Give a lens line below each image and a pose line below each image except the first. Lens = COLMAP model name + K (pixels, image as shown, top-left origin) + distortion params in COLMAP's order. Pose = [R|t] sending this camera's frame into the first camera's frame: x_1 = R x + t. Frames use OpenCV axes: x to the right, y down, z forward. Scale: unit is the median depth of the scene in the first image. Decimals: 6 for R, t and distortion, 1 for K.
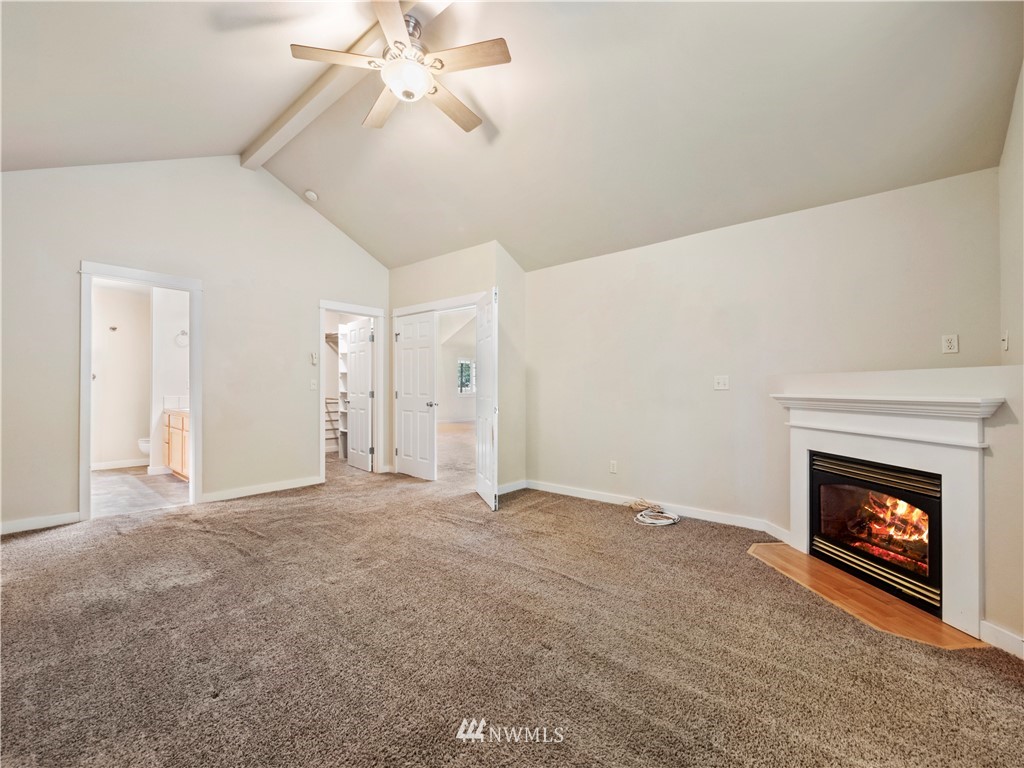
lens RADIAL K [[432.7, 0, 515.4], [0, 432.7, 387.4], [0, 0, 1]] dist [-0.004480, 0.000892]
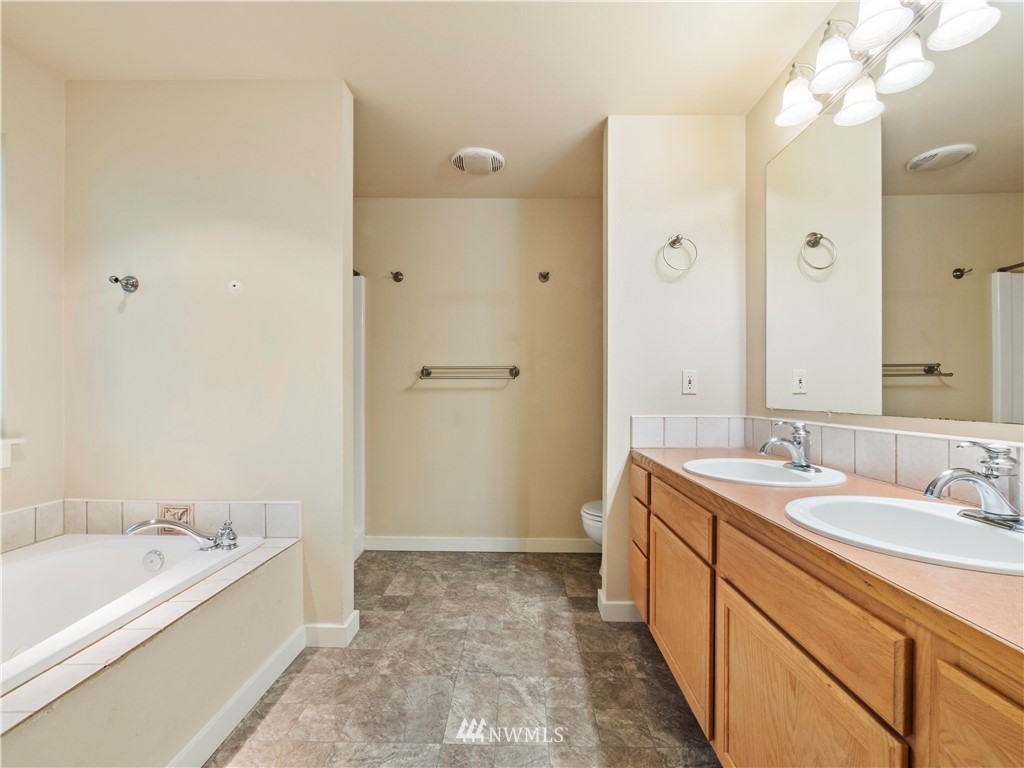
lens RADIAL K [[432.7, 0, 517.7], [0, 432.7, 388.0], [0, 0, 1]] dist [-0.004480, 0.000892]
pose [[0.645488, 0.001946, -0.763768, -0.586654], [0.000007, 0.999997, 0.002554, -0.003567], [0.763771, -0.001654, 0.645486, 0.676193]]
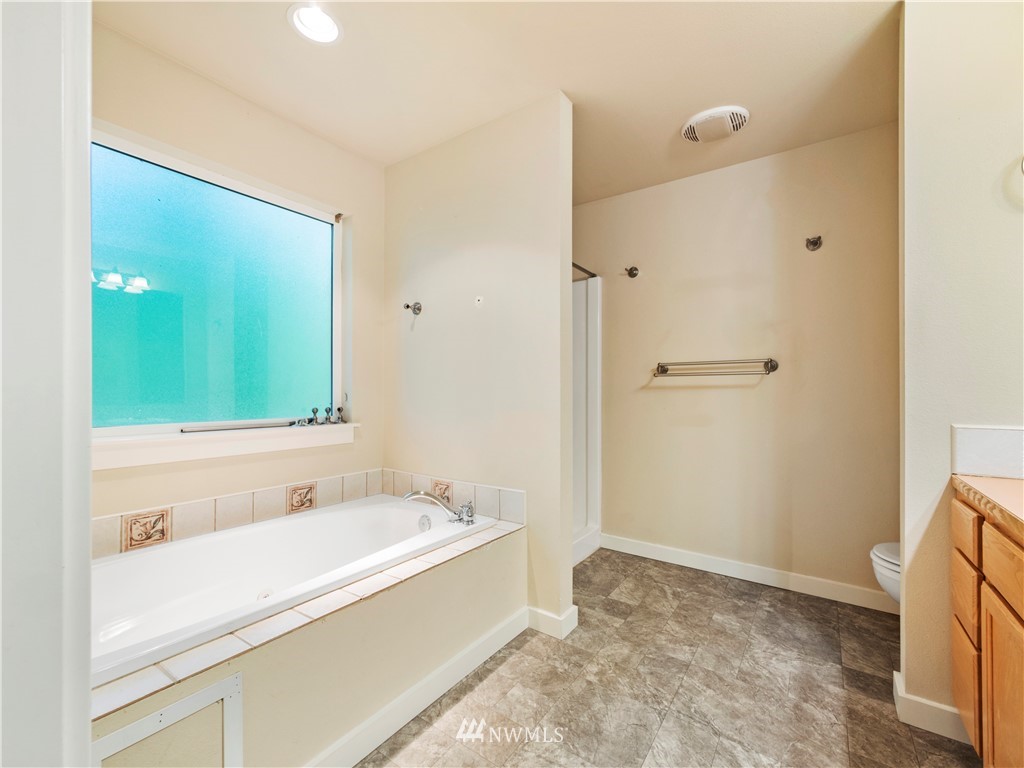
lens RADIAL K [[432.7, 0, 508.8], [0, 432.7, 384.2], [0, 0, 1]] dist [-0.004480, 0.000892]
pose [[0.101869, -0.007825, -0.994767, -0.589903], [0.009095, 0.999935, -0.006934, -0.002277], [0.994756, -0.008341, 0.101933, 0.717747]]
